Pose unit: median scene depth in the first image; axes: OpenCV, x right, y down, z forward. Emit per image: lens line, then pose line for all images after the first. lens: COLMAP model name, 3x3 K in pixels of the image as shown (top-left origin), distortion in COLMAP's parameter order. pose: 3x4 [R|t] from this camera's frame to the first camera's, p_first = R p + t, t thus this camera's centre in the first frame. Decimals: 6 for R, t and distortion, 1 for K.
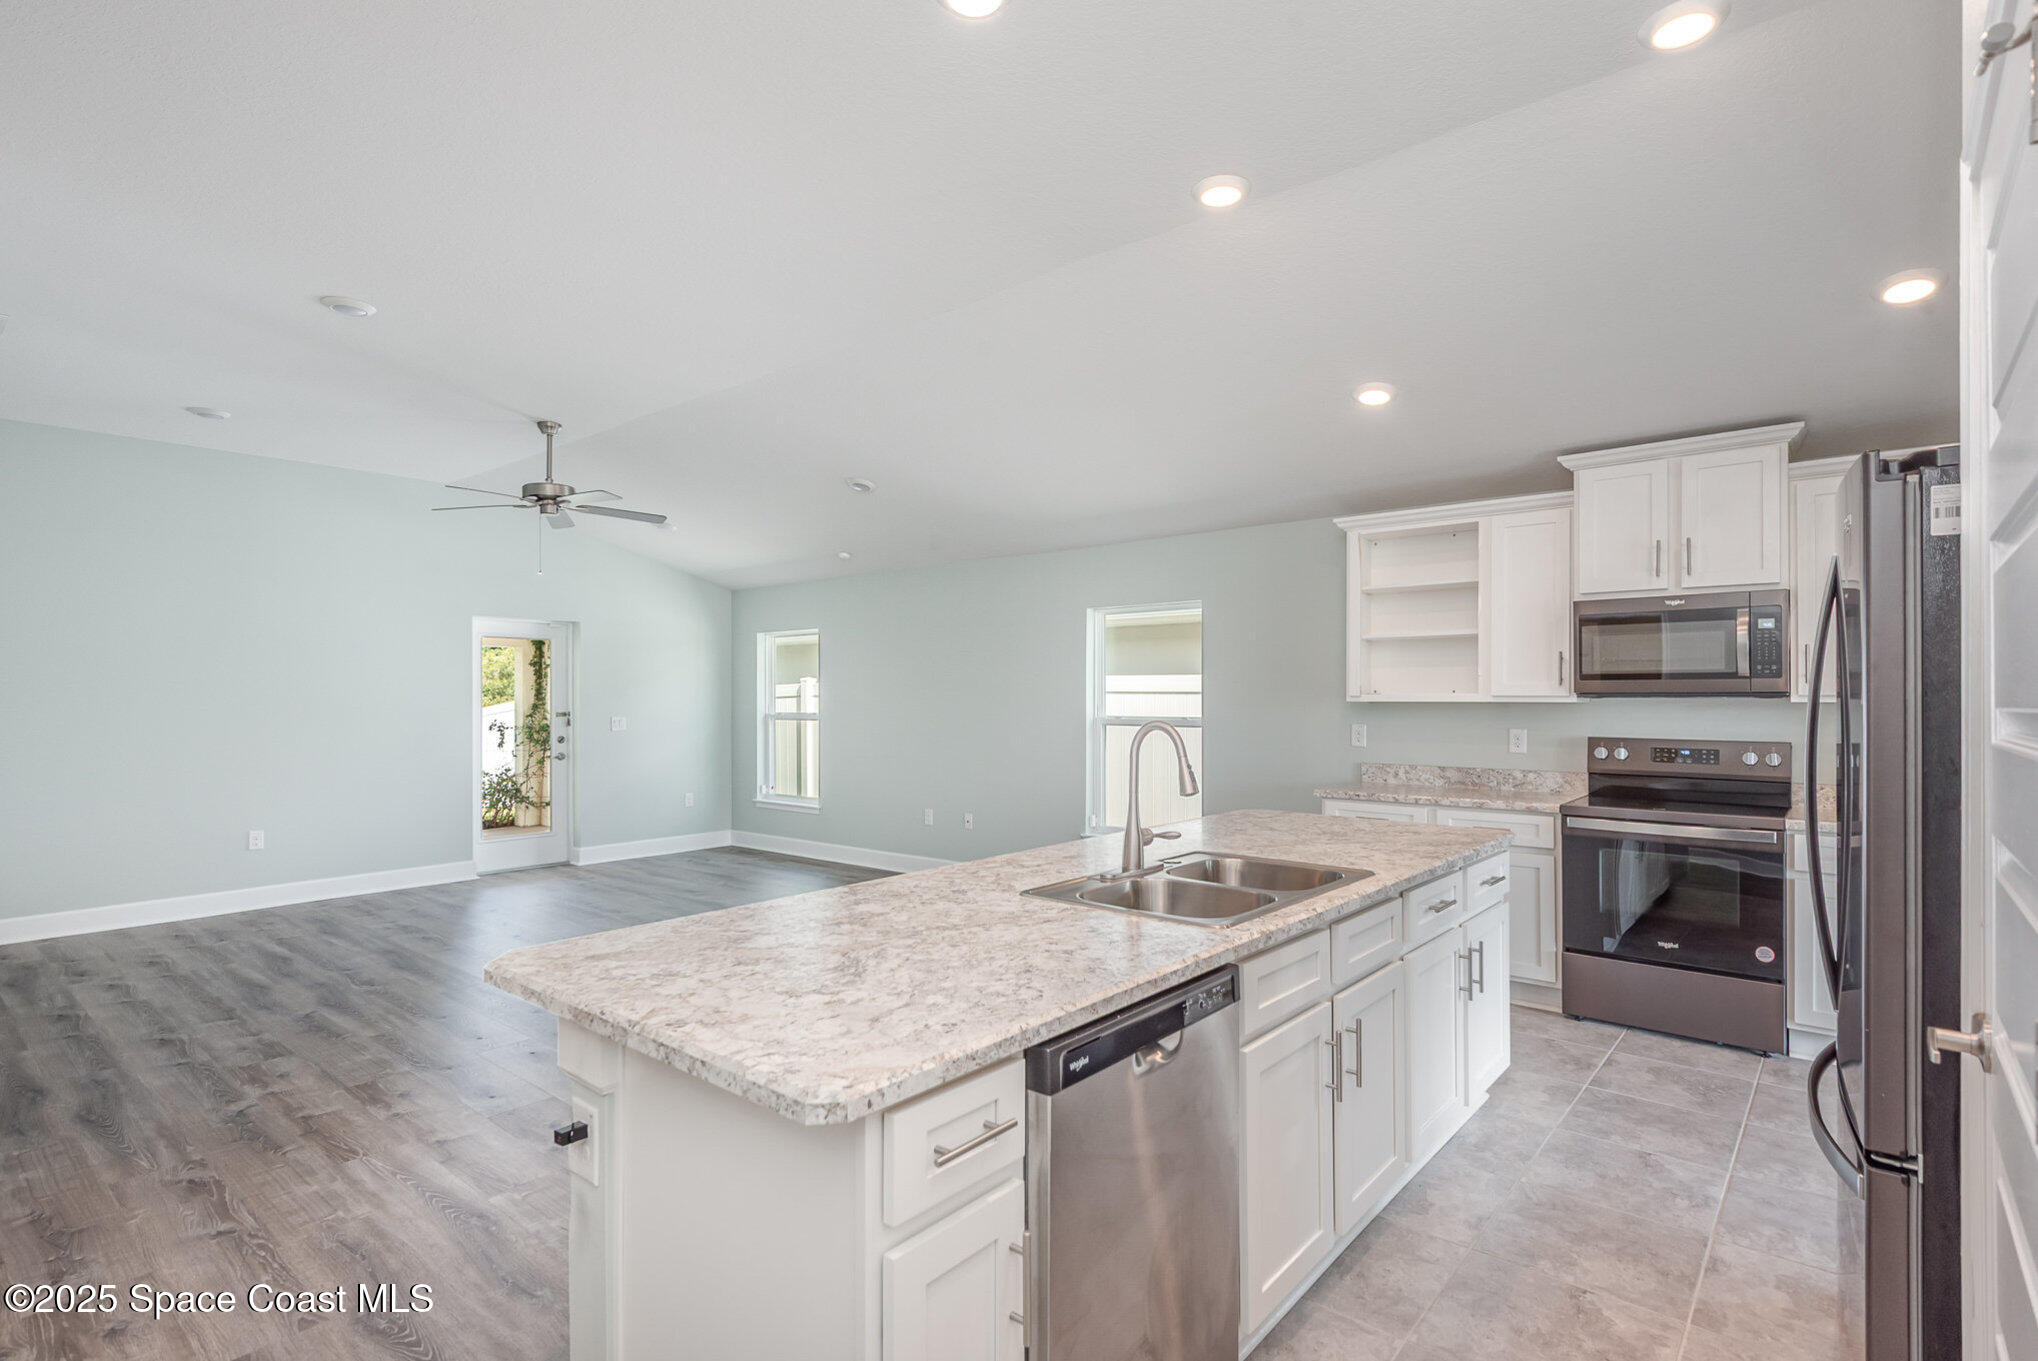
lens RADIAL K [[988.1, 0, 1013.4], [0, 988.1, 679.7], [0, 0, 1]] dist [0.004356, 0.000449]
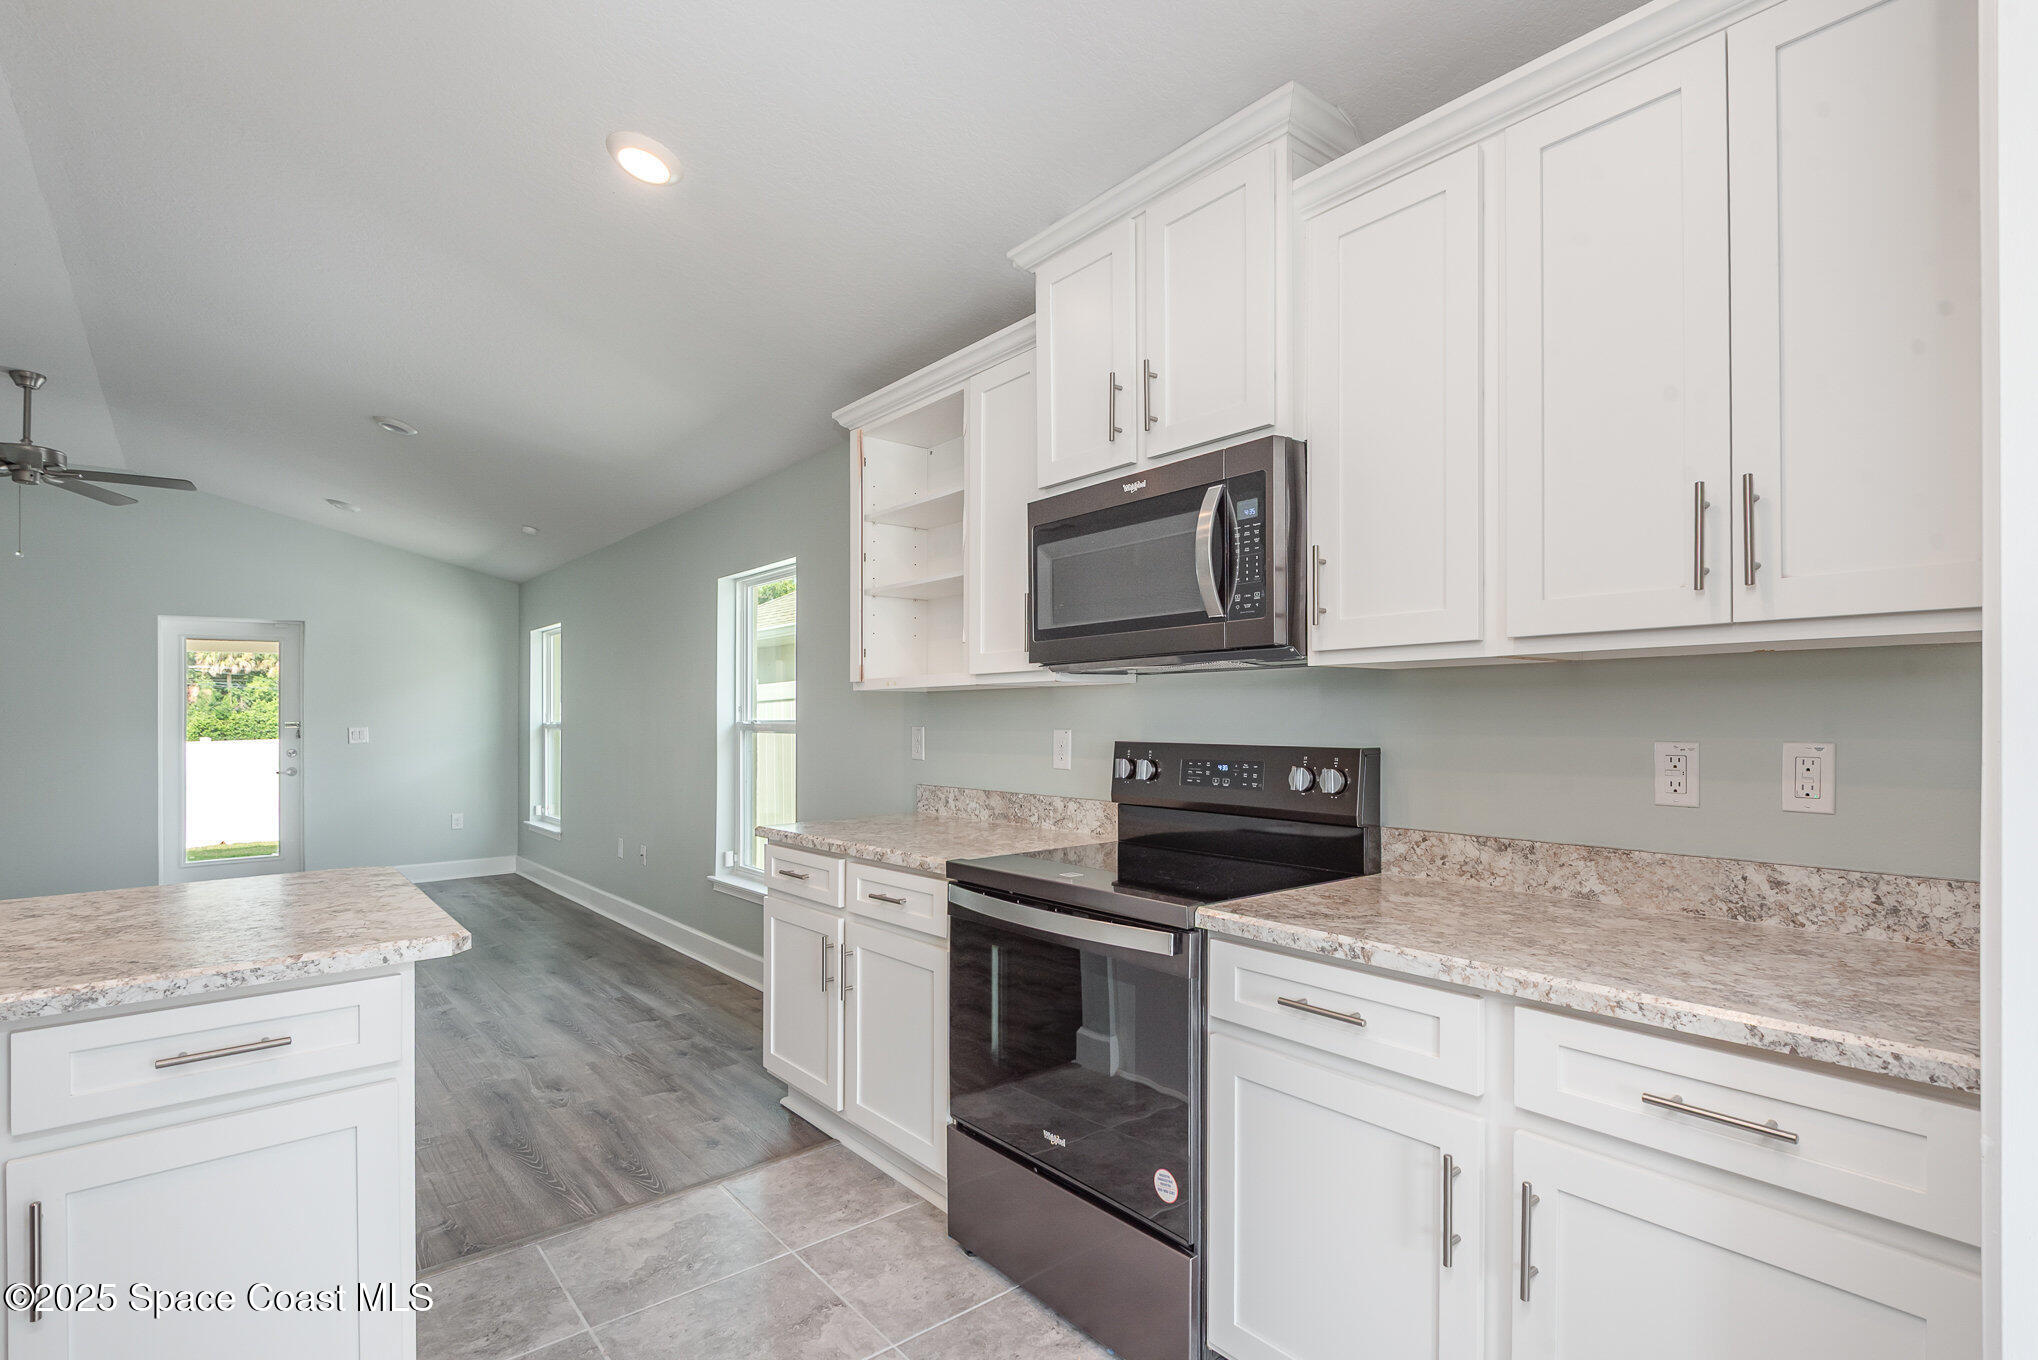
lens RADIAL K [[984.0, 0, 1021.0], [0, 984.0, 707.2], [0, 0, 1]] dist [0.044532, -0.039463]
pose [[0.981917, -0.008850, -0.189107, 0.688806], [0.010524, 0.999914, 0.007850, 0.035042], [0.189021, -0.009699, 0.981925, 0.453335]]
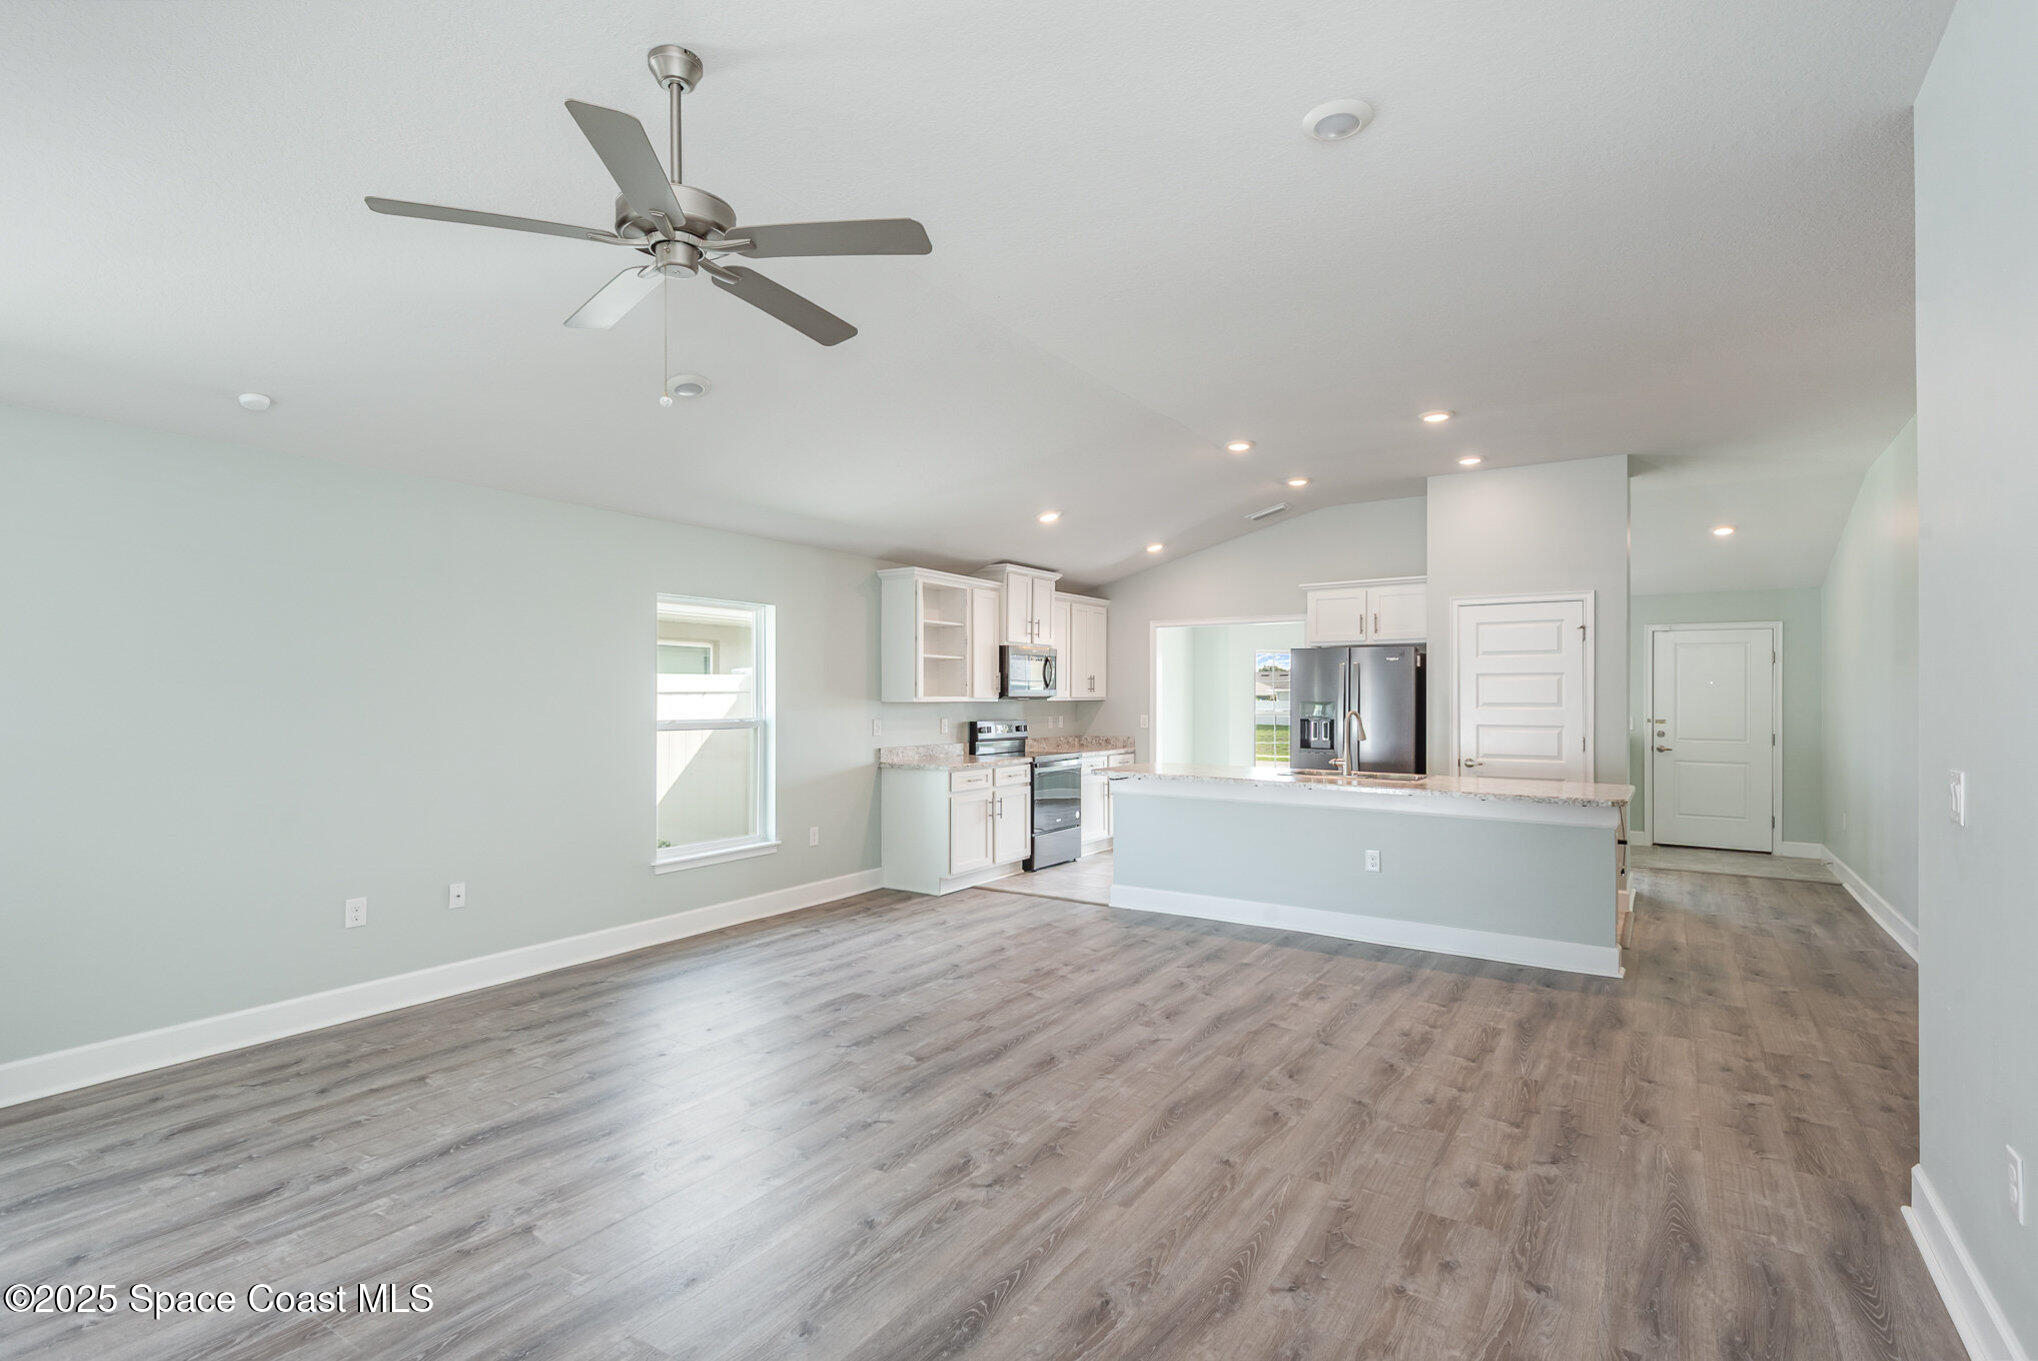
lens RADIAL K [[984.0, 0, 1021.0], [0, 984.0, 707.7], [0, 0, 1]] dist [0.044532, -0.039463]
pose [[-0.123836, -0.007782, 0.992272, -1.238411], [-0.017961, 0.999823, 0.005600, 0.023776], [-0.992140, -0.017128, -0.123954, 1.229100]]
